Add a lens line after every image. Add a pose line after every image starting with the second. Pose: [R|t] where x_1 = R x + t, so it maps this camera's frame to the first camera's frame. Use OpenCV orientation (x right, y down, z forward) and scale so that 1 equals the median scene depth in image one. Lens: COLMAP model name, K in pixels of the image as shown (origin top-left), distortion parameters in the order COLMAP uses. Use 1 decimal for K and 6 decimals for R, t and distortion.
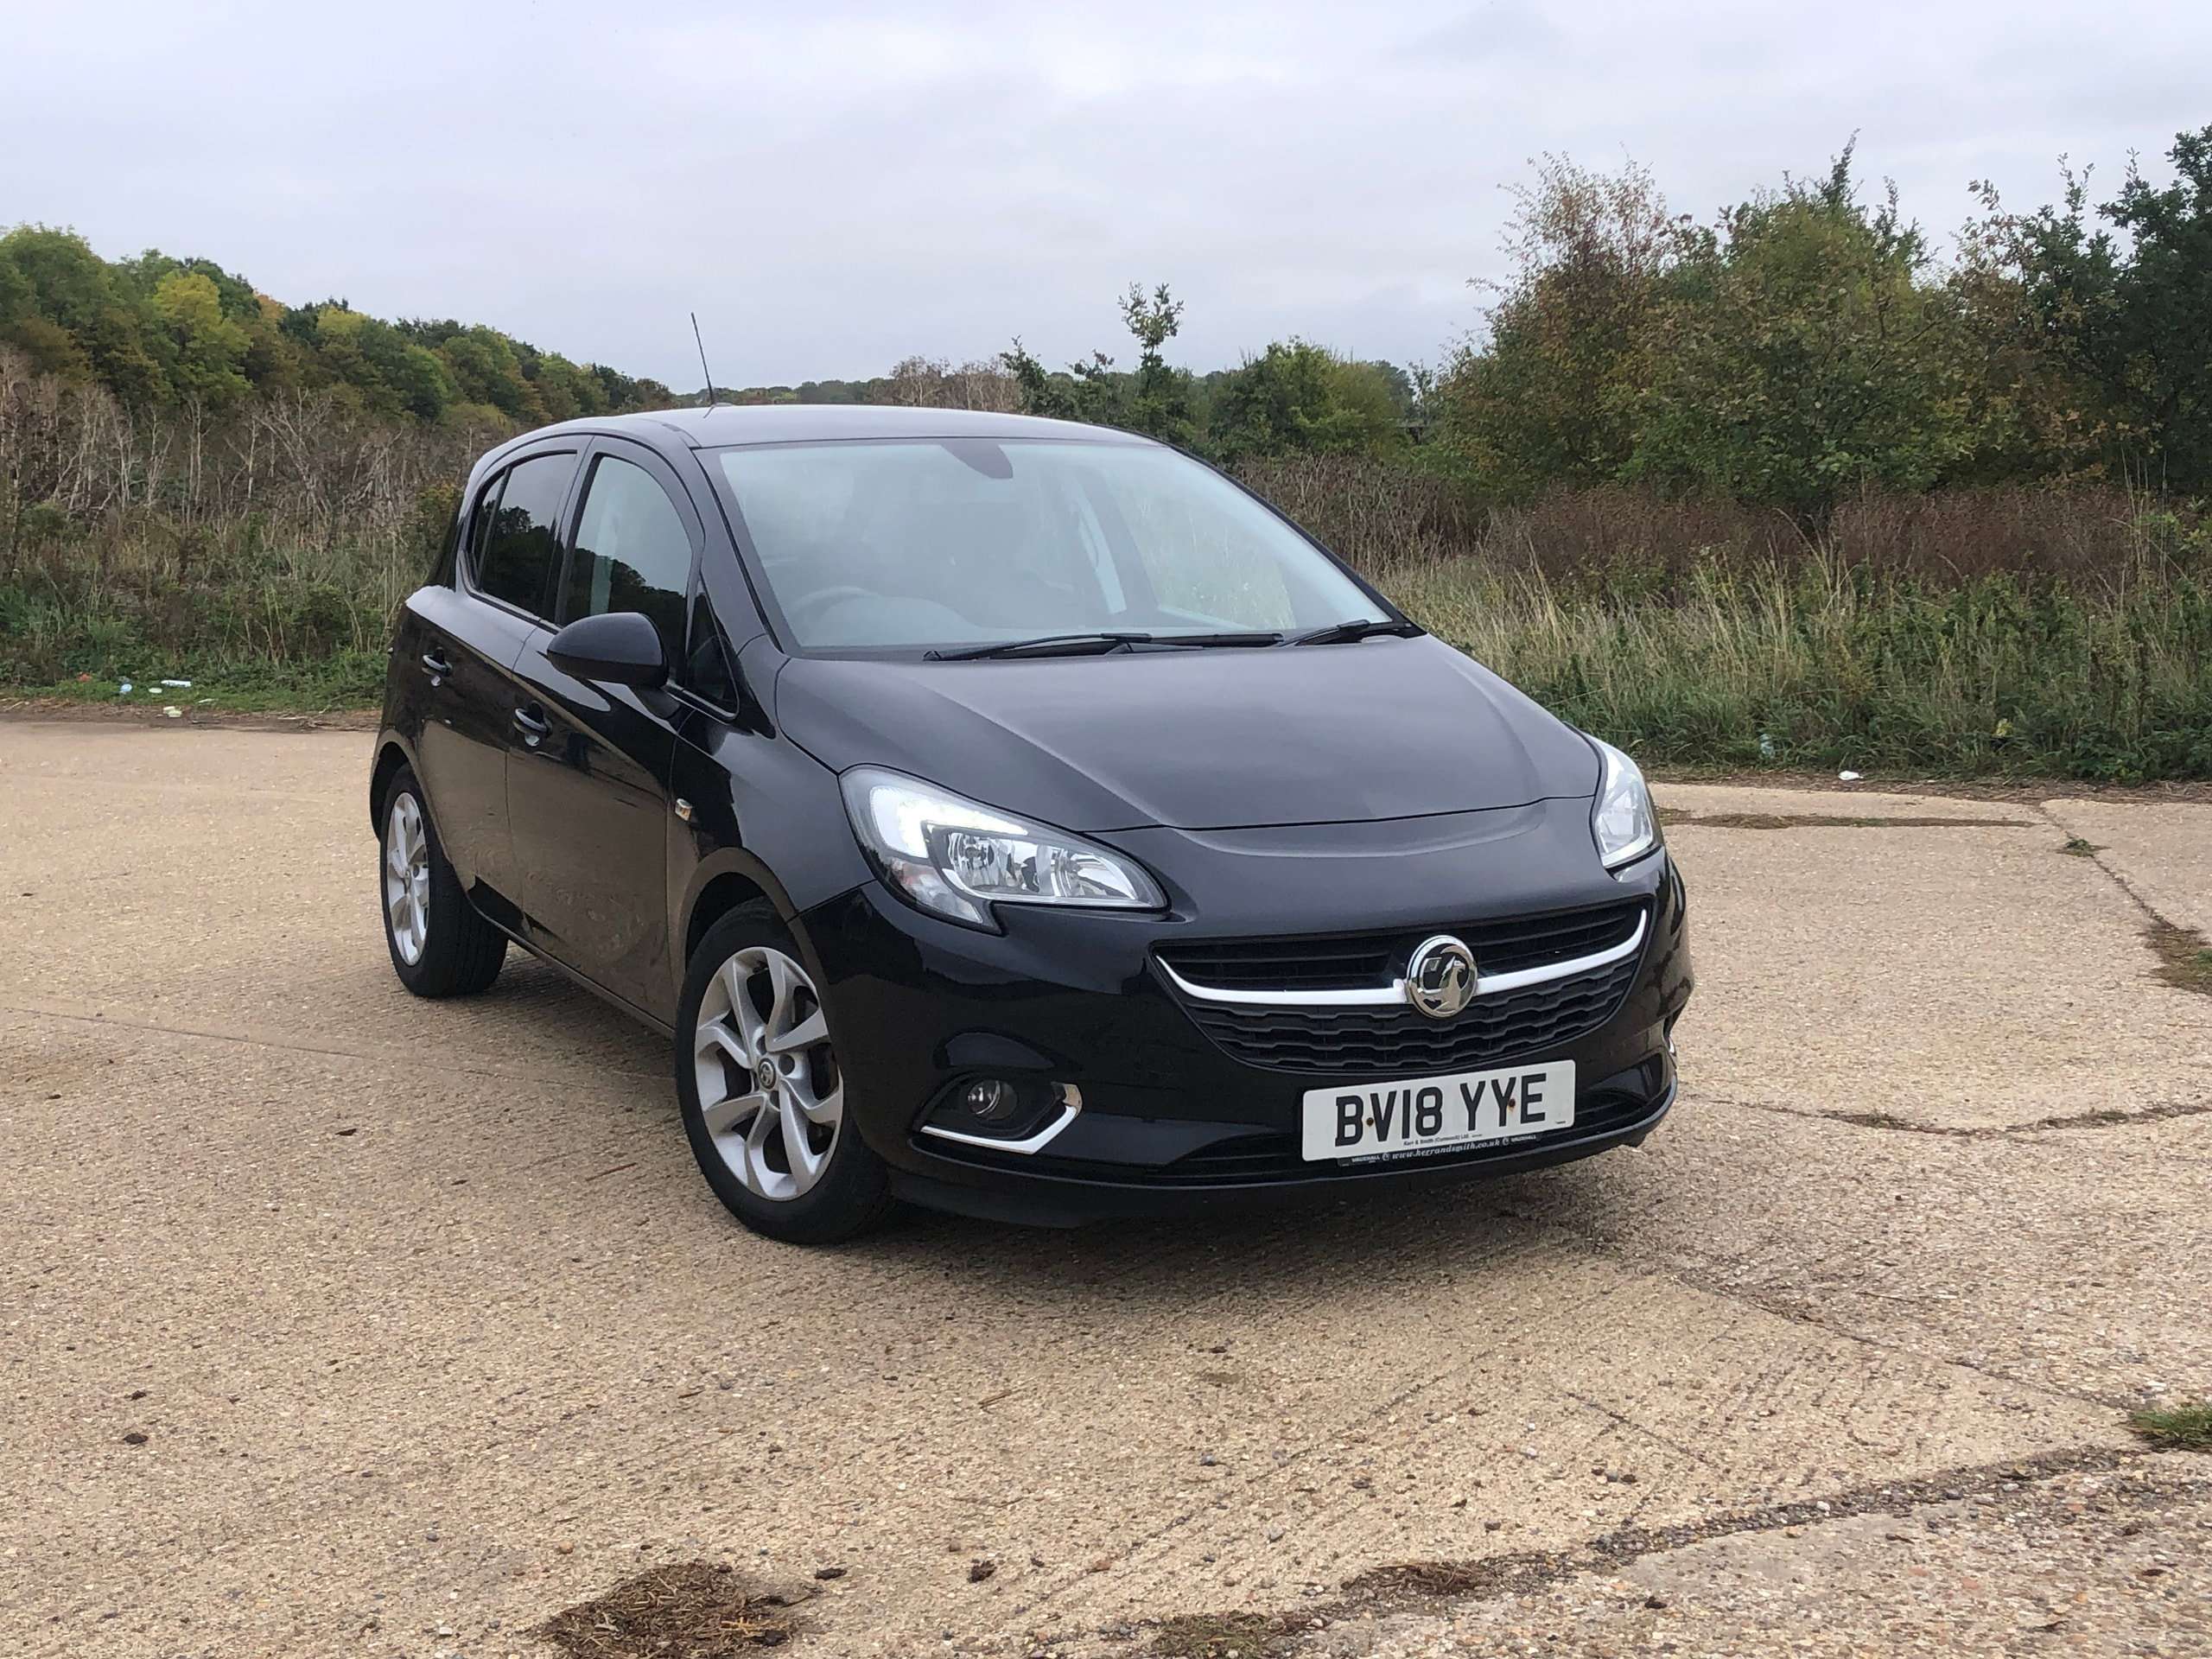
lens RADIAL K [[2730.9, 0, 1065.4], [0, 2730.9, 809.6], [0, 0, 1]] dist [0.164551, -0.522019]
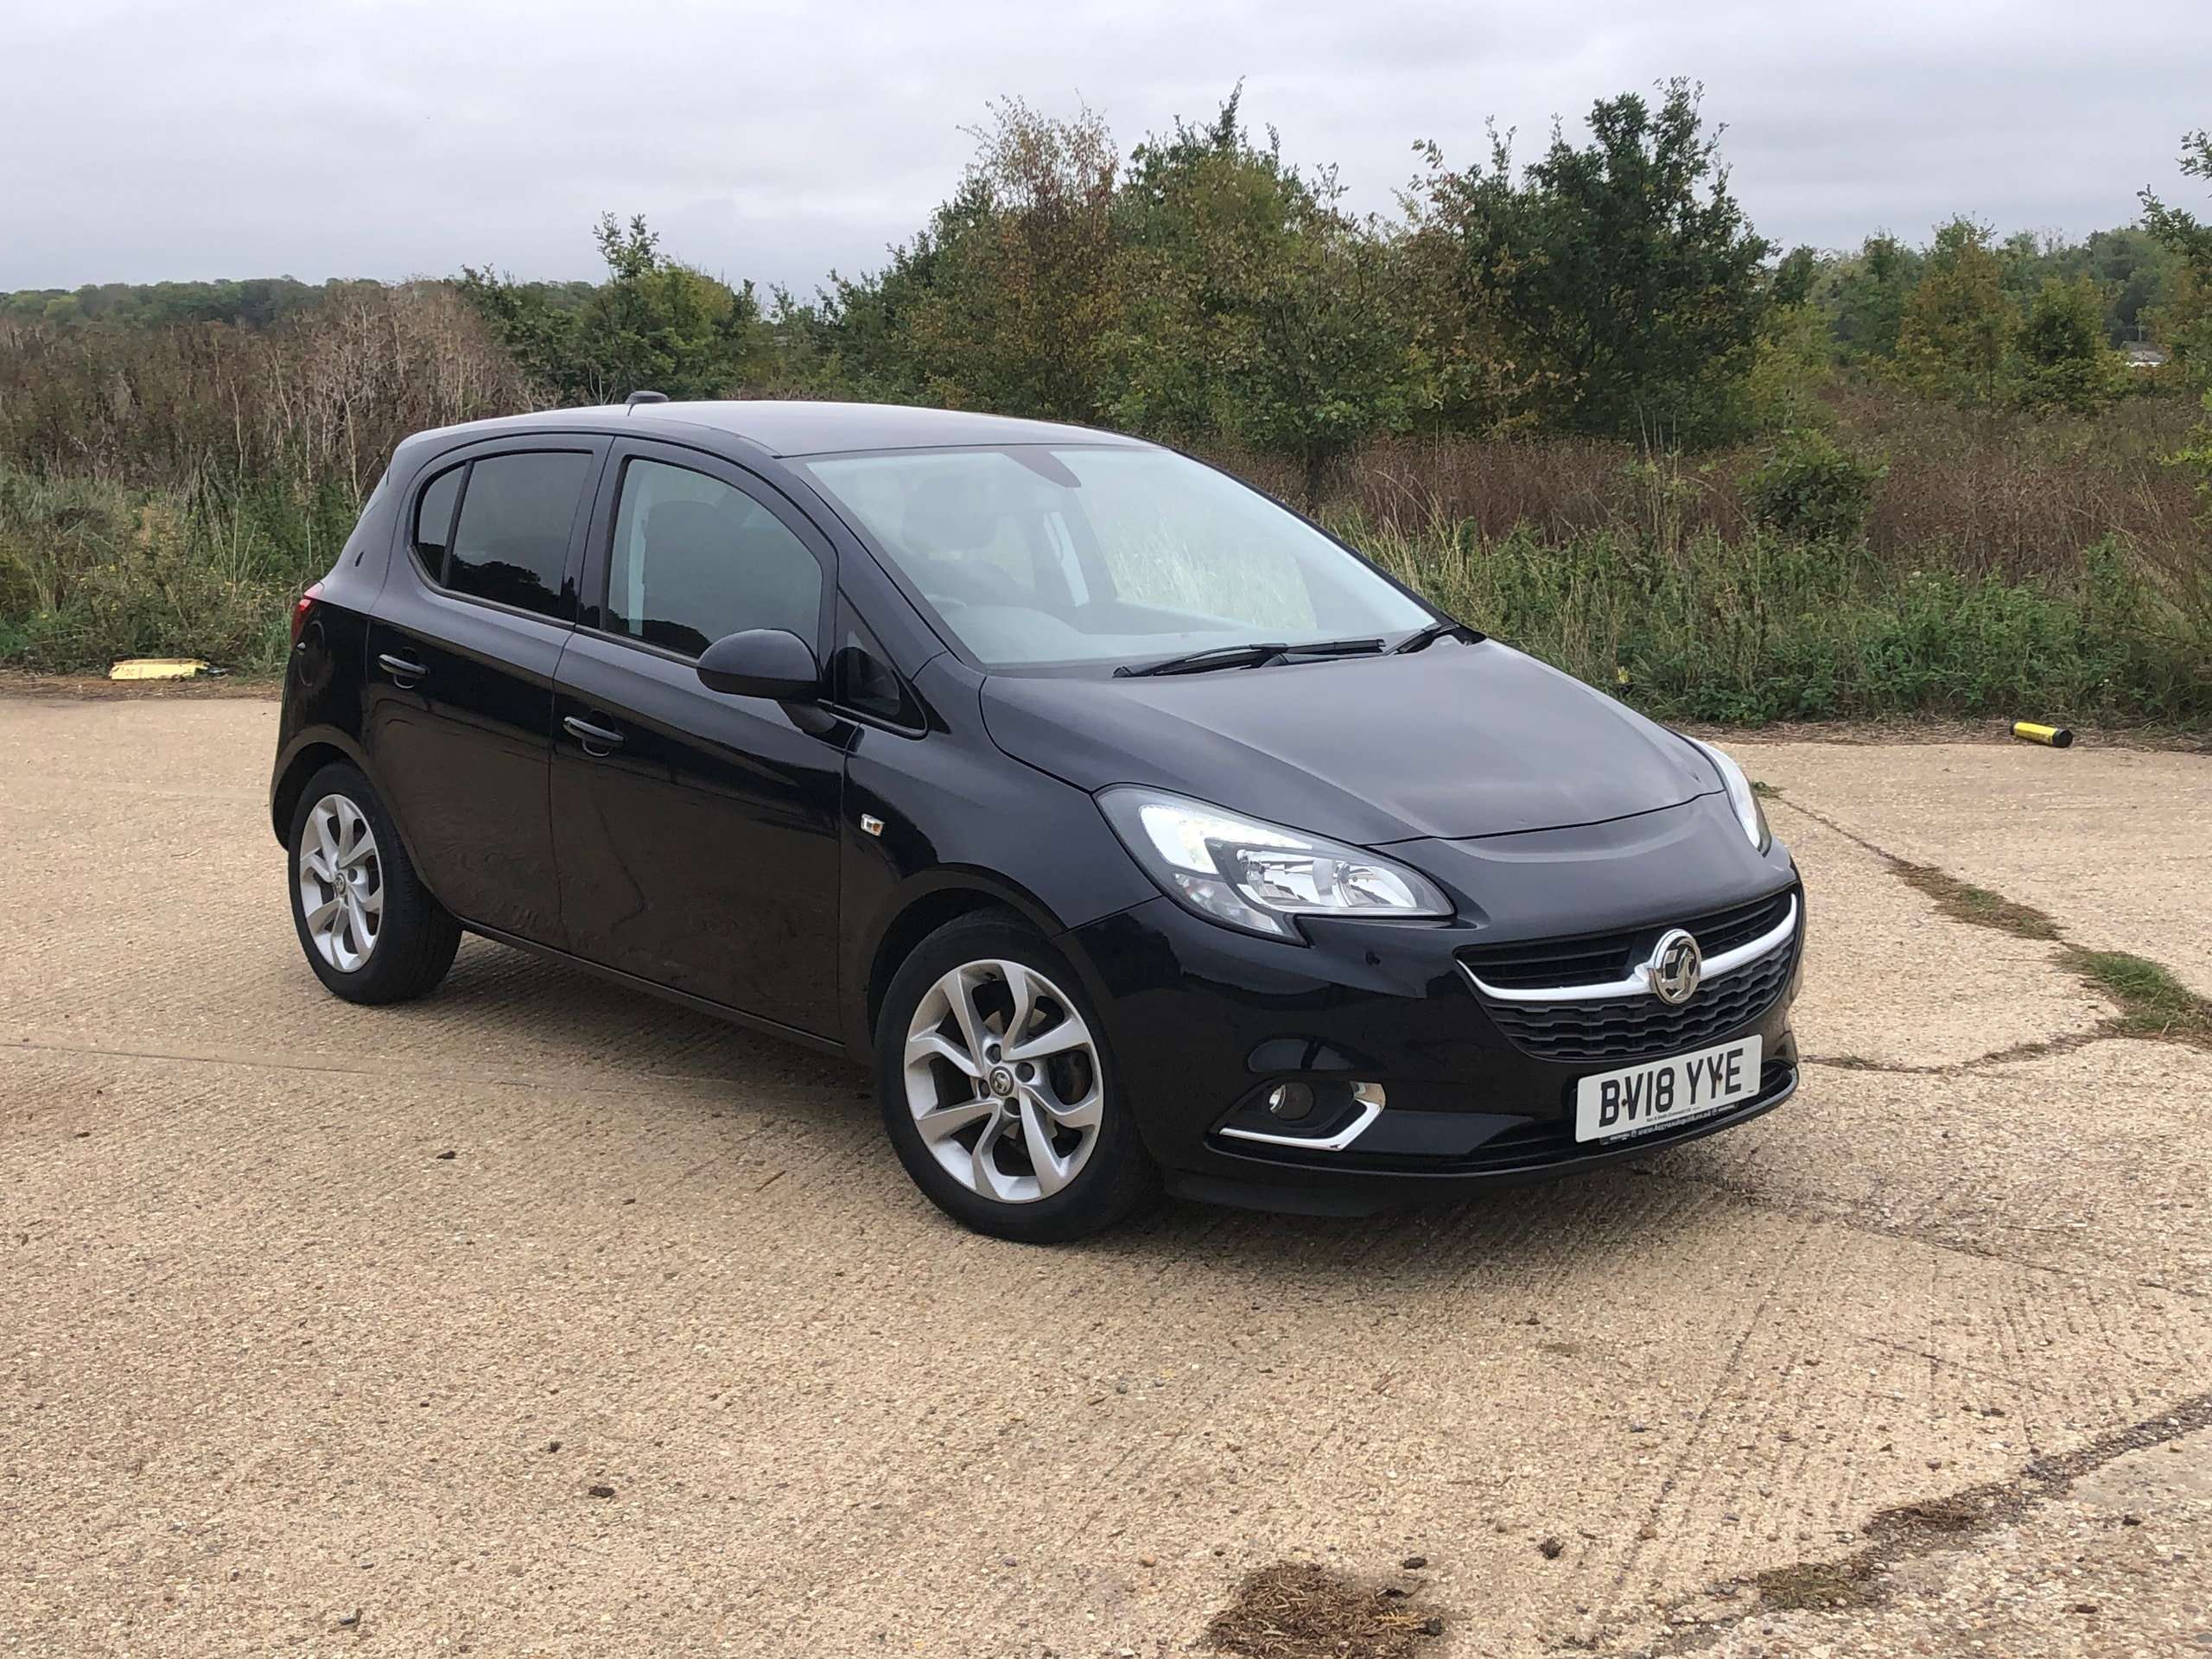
lens RADIAL K [[2730.9, 0, 1065.4], [0, 2730.9, 809.6], [0, 0, 1]] dist [0.164551, -0.522019]
pose [[0.968941, -0.028794, 0.245611, -0.335487], [0.021293, 0.999224, 0.033141, -0.039730], [-0.246375, -0.026882, 0.968802, -0.003682]]
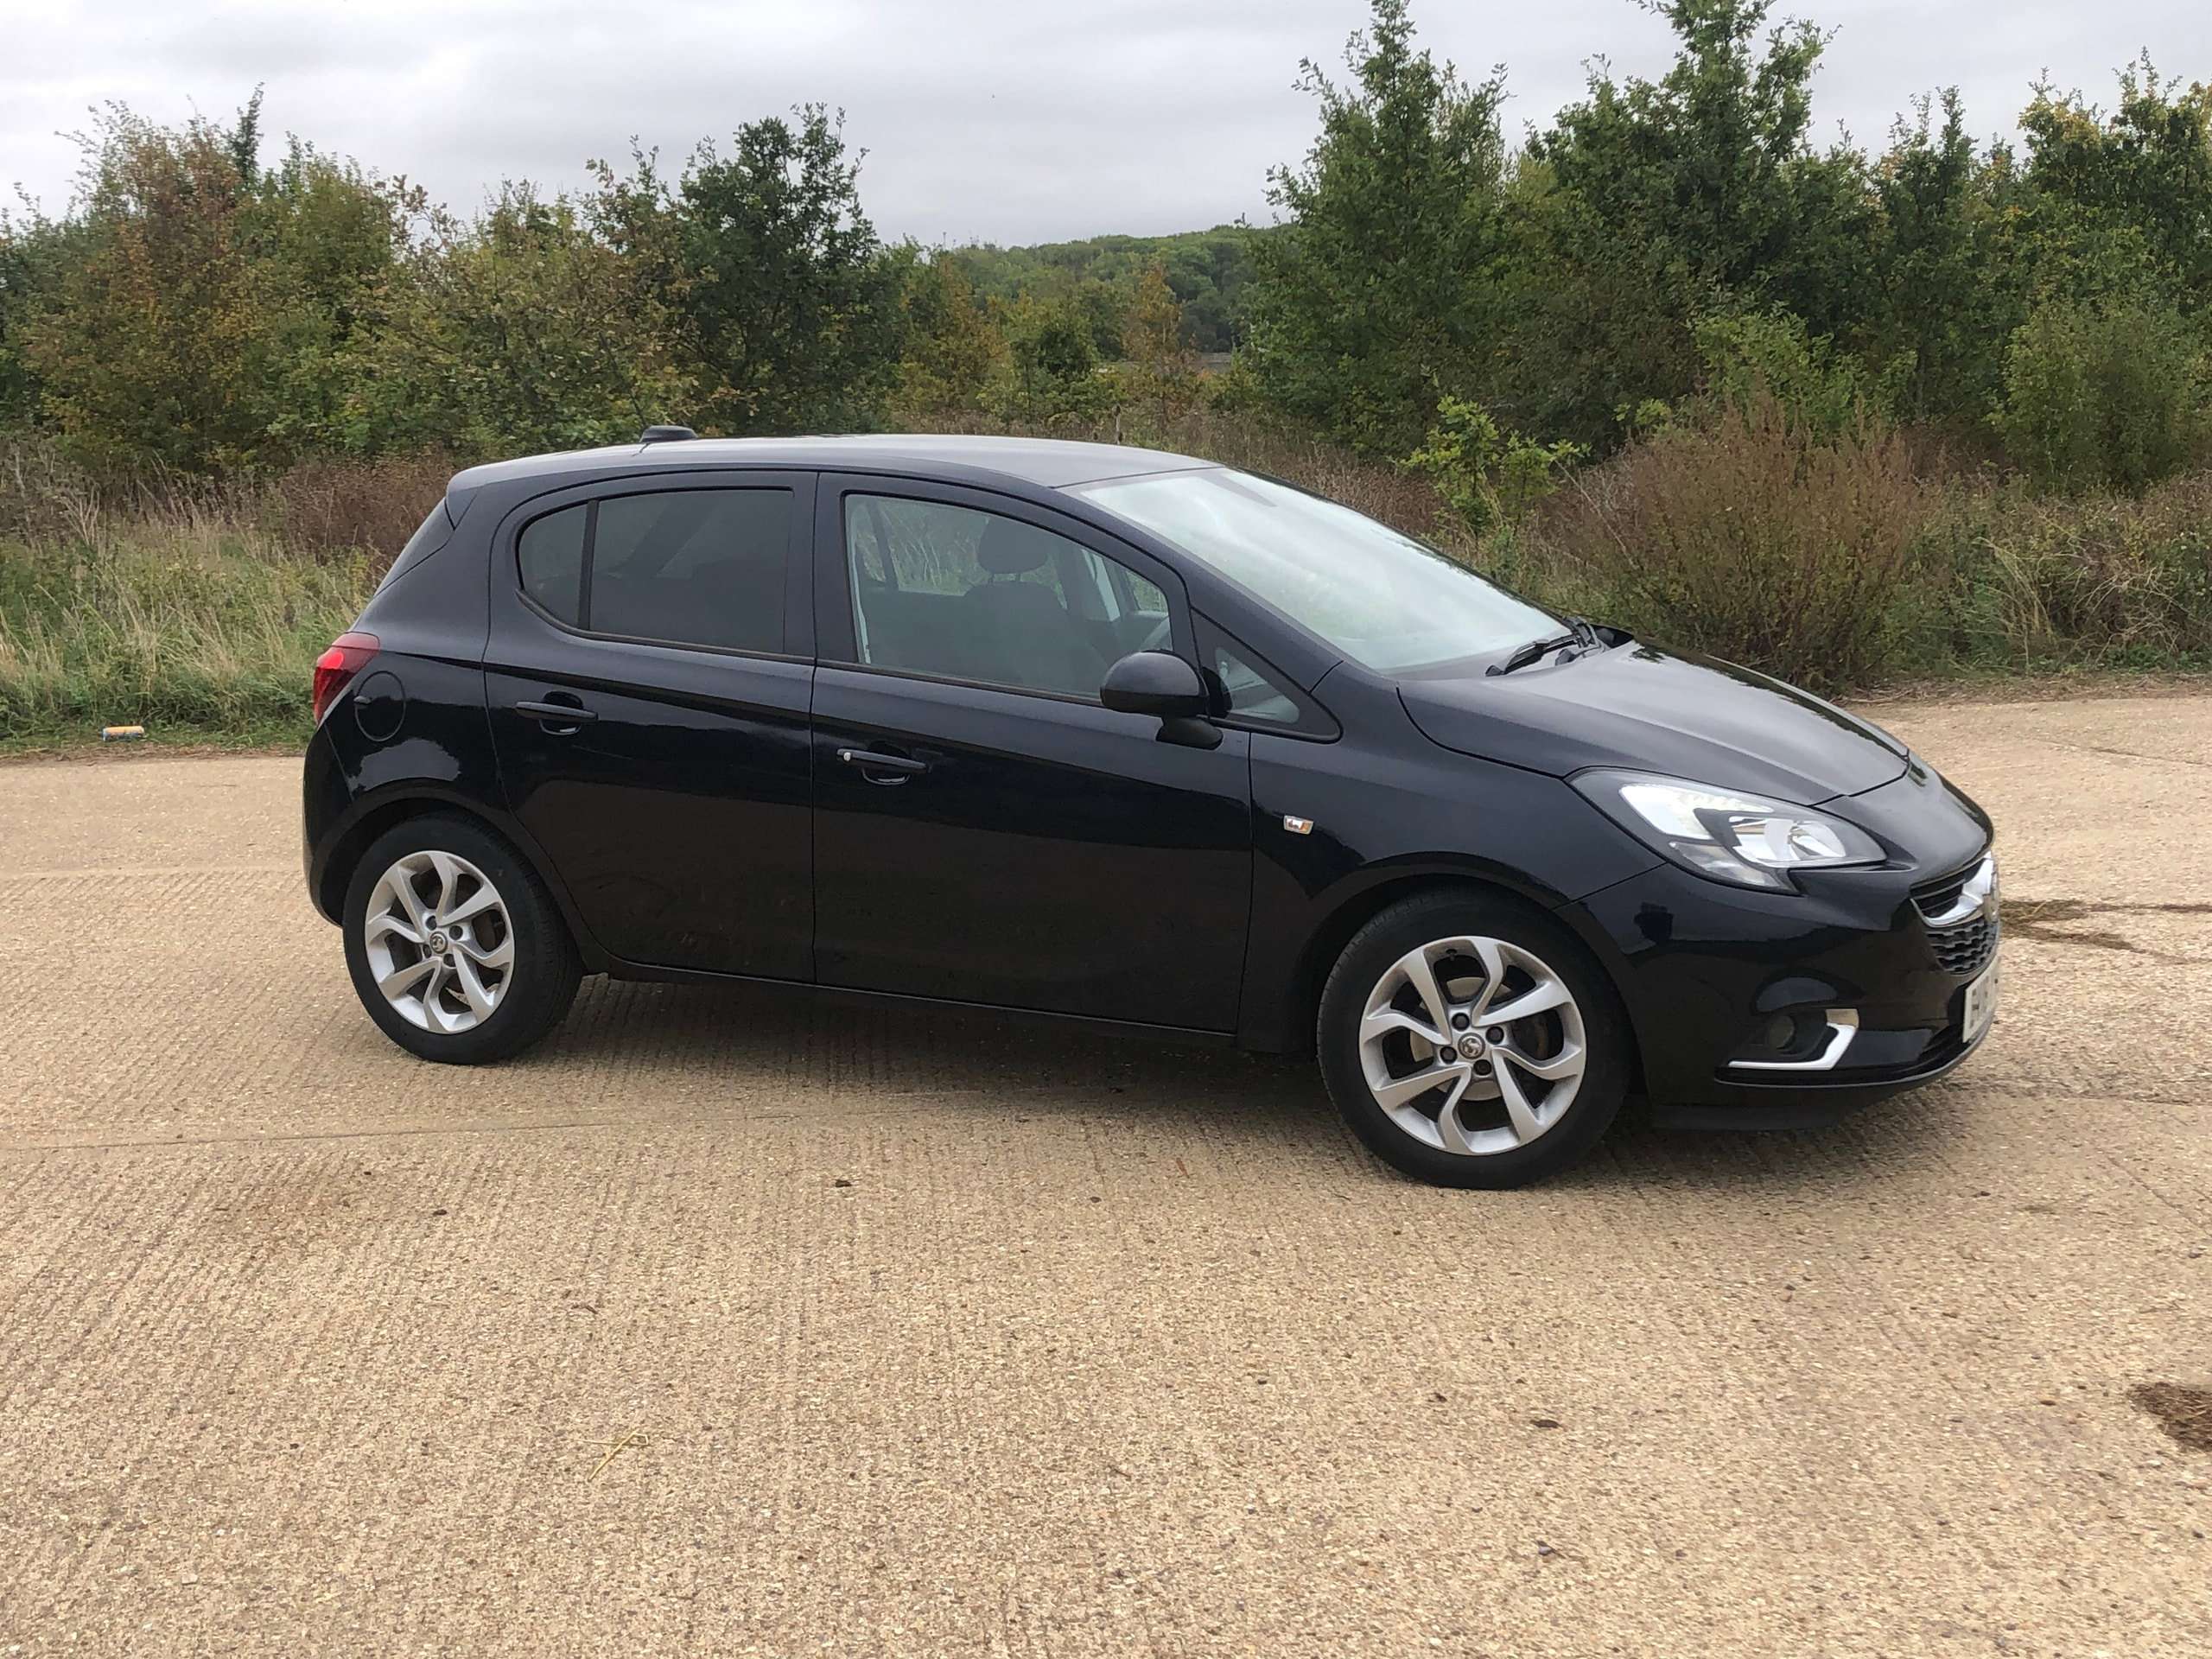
lens RADIAL K [[2771.6, 0, 1028.3], [0, 2771.6, 830.2], [0, 0, 1]] dist [0.125699, -0.555922]
pose [[0.797241, -0.094892, 0.596157, -0.933468], [0.078150, 0.995481, 0.053944, -0.069608], [-0.598582, 0.003584, 0.801054, 0.186331]]
